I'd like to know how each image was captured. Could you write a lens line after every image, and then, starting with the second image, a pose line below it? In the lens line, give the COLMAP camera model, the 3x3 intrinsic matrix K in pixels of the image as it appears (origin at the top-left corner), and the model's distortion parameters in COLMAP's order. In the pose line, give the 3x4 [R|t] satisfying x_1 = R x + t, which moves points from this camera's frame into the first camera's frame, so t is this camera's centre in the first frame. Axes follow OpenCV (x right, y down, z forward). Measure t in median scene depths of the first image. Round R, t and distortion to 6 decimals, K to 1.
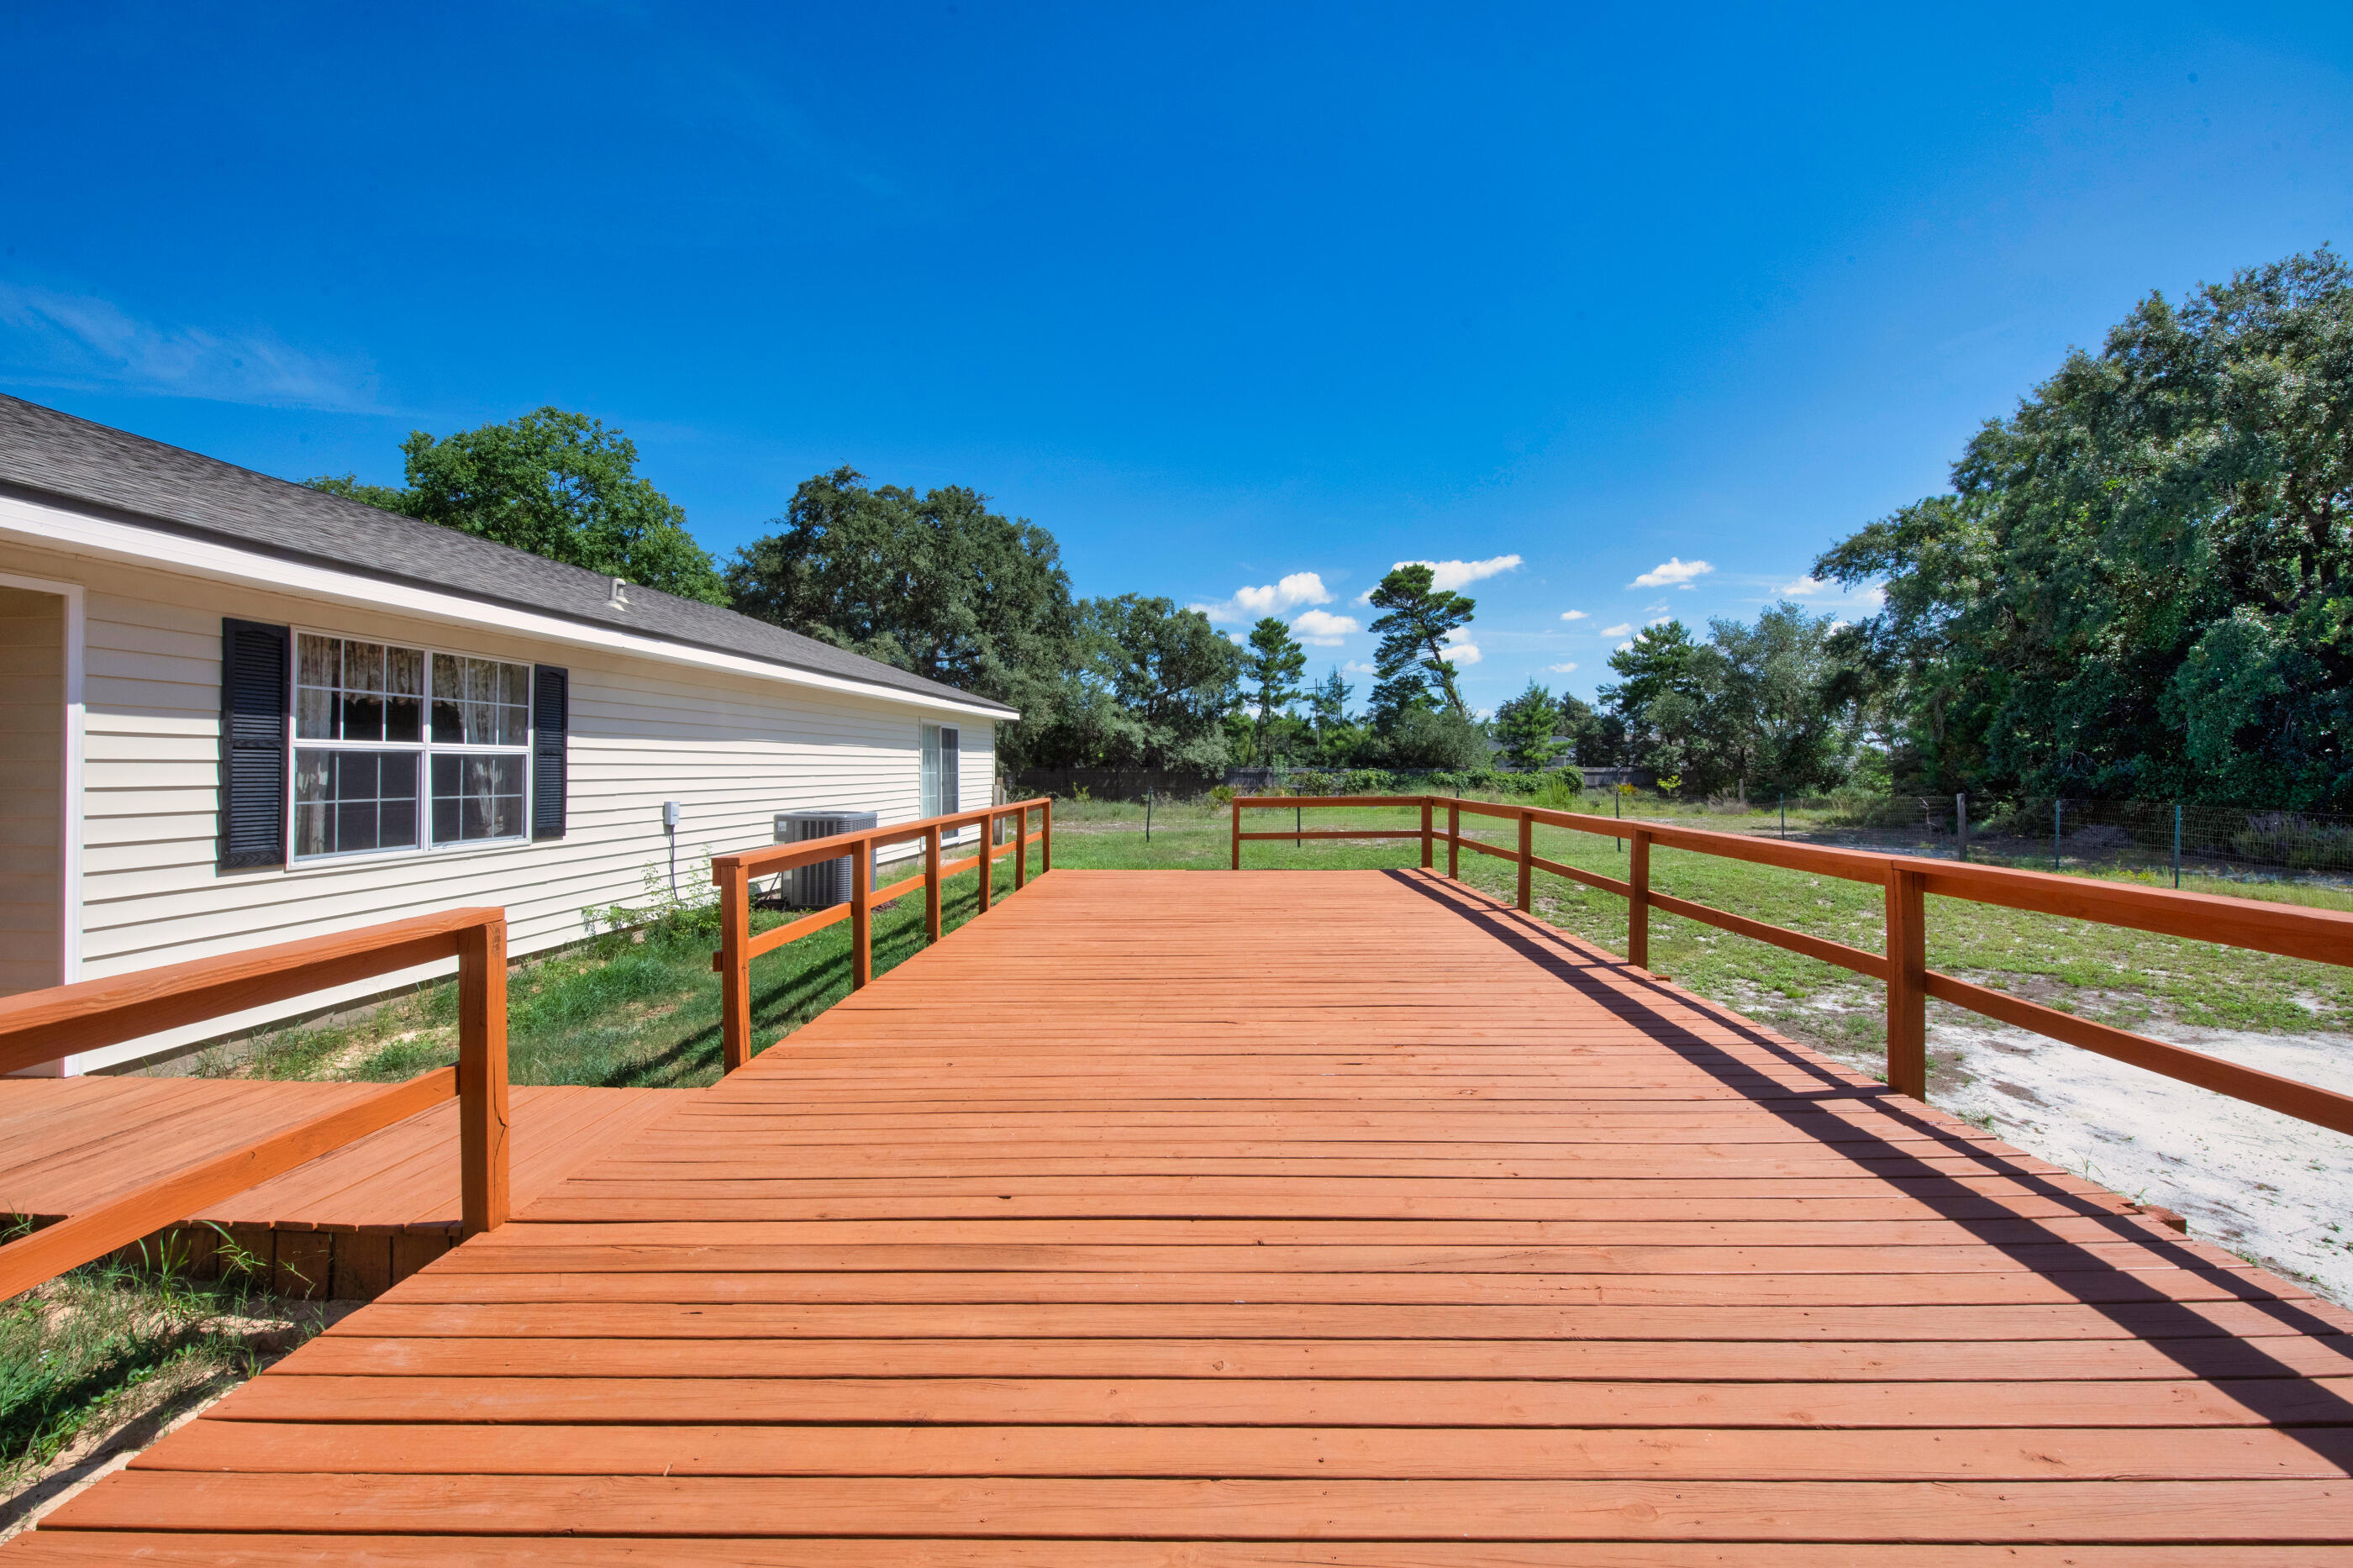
lens RADIAL K [[952.2, 0, 1176.5], [0, 952.2, 784.0], [0, 0, 1]] dist [-0.015286, 0.000863]
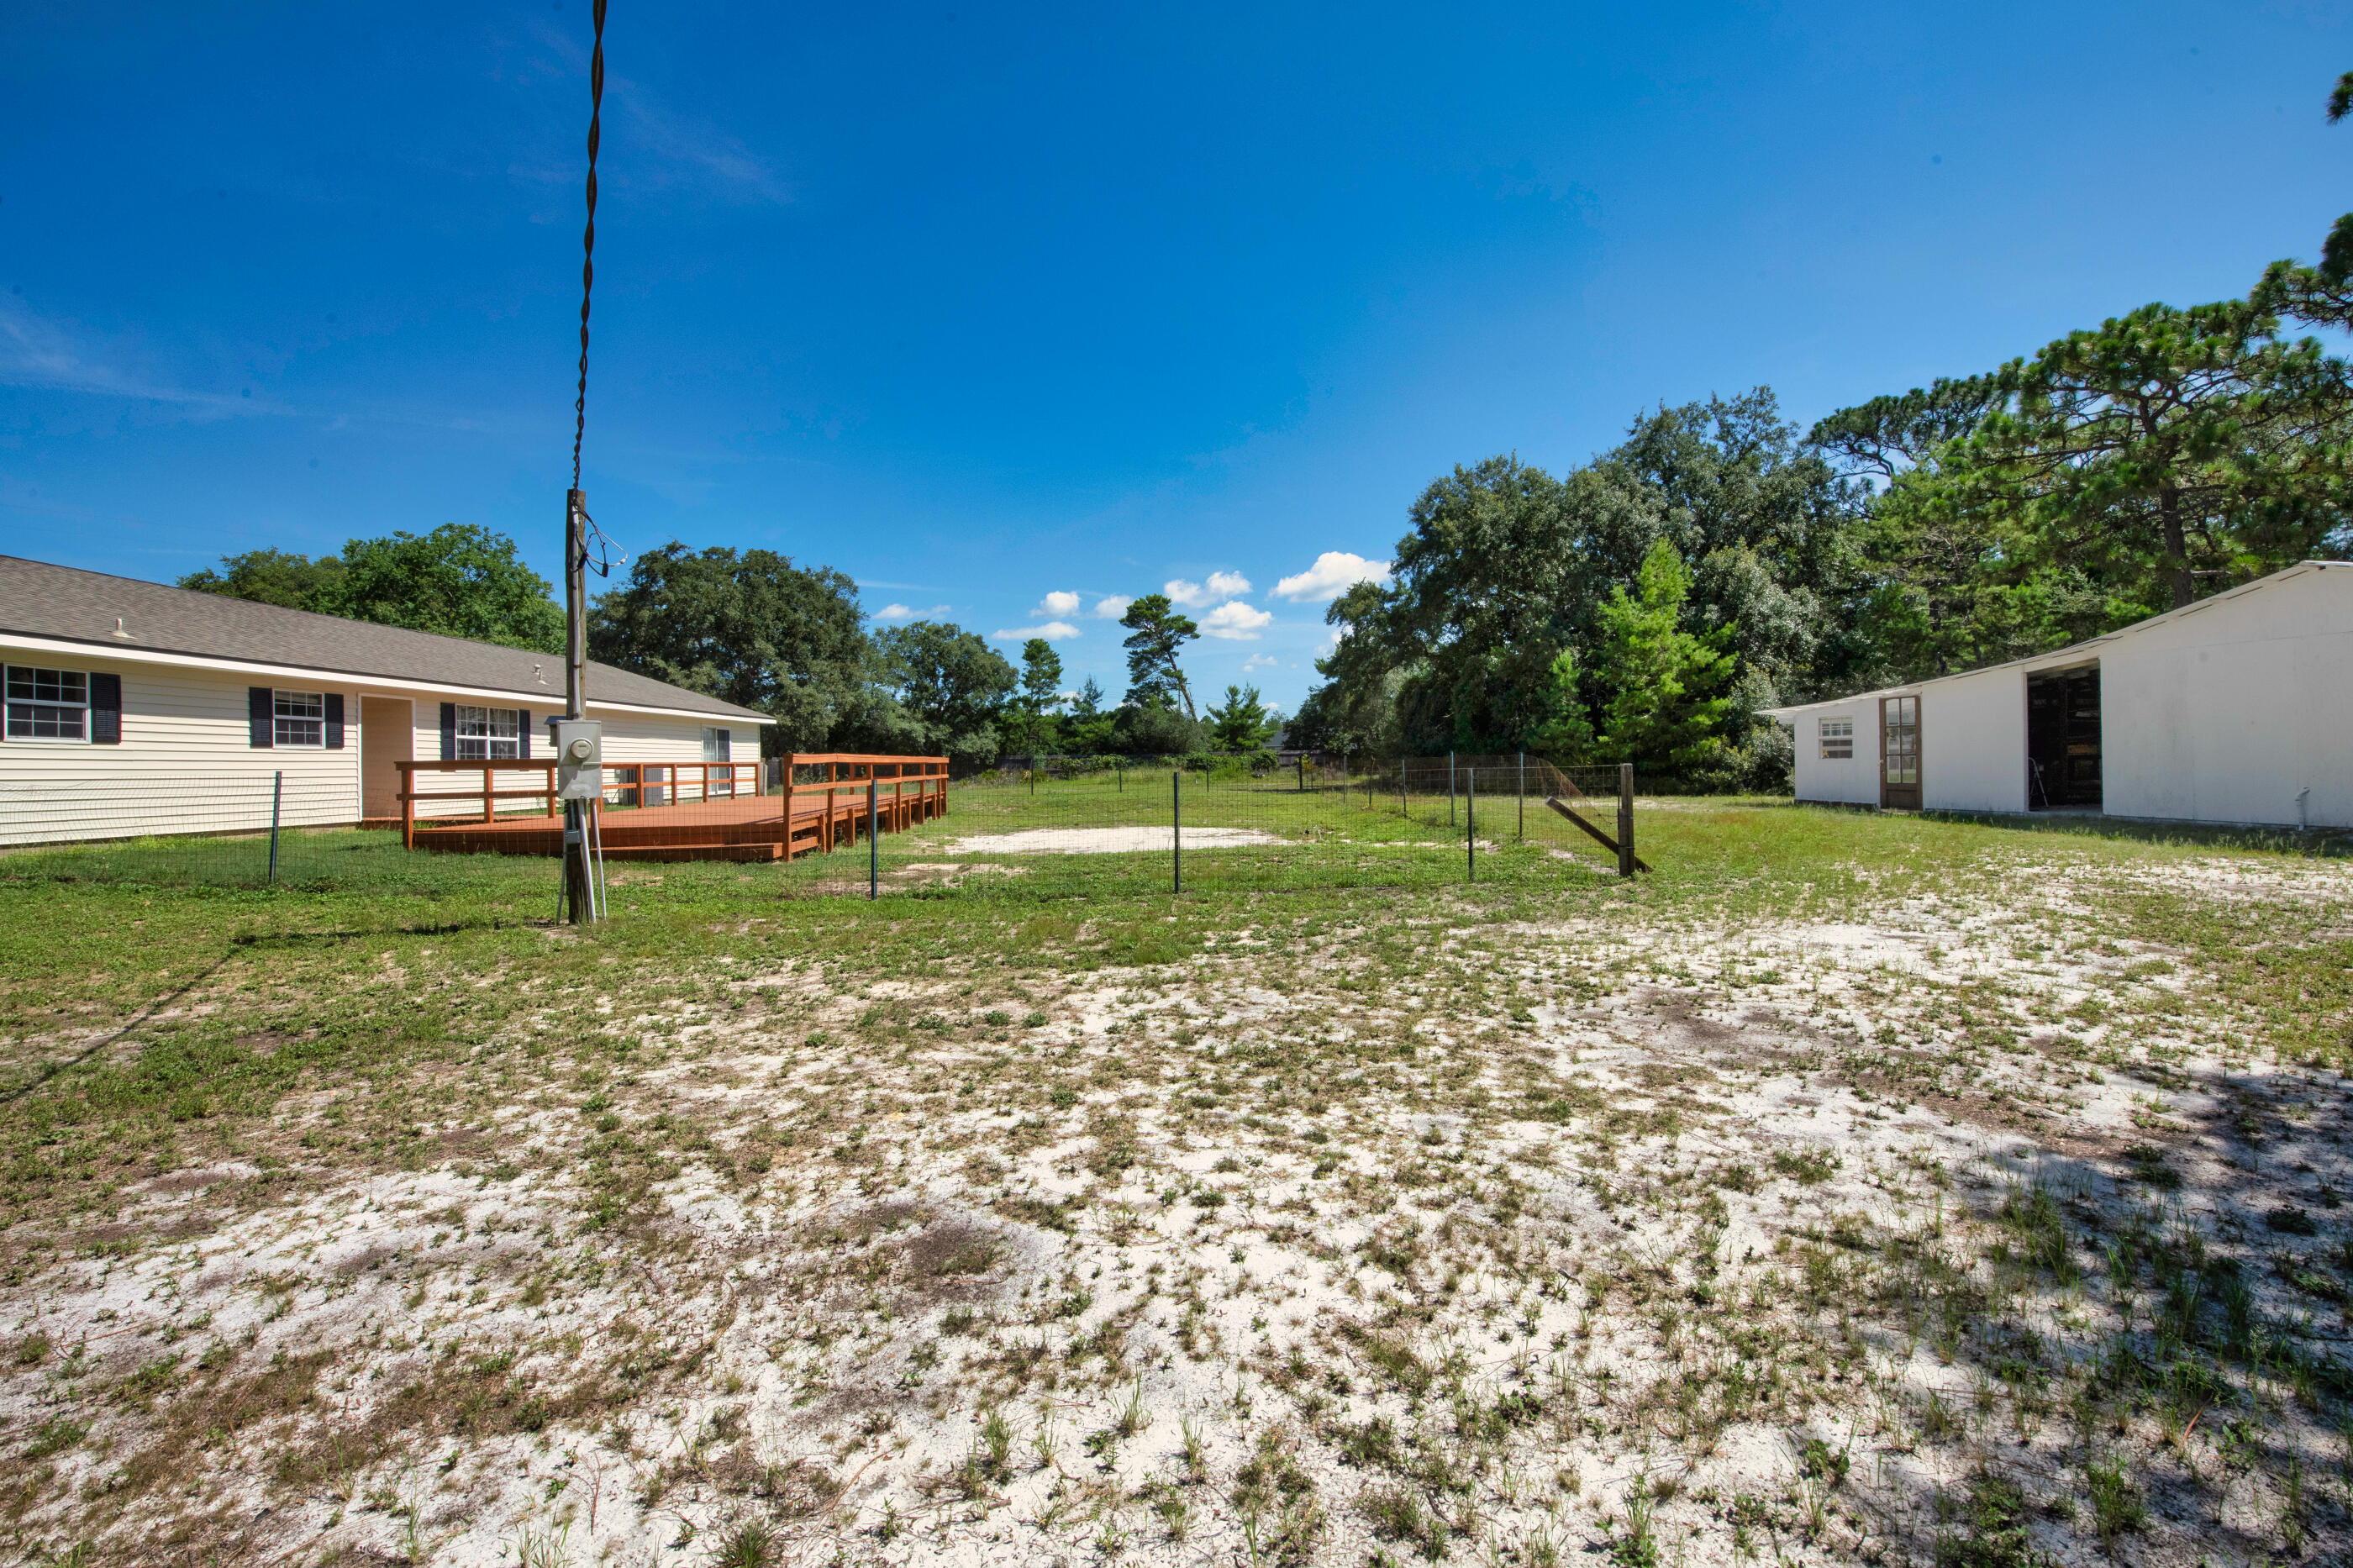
lens RADIAL K [[952.2, 0, 1176.5], [0, 952.2, 784.0], [0, 0, 1]] dist [-0.015286, 0.000863]
pose [[0.993173, -0.027695, 0.113312, 0.145618], [0.027307, 0.999615, 0.004974, 0.021275], [-0.113406, -0.001846, 0.993547, -0.313408]]
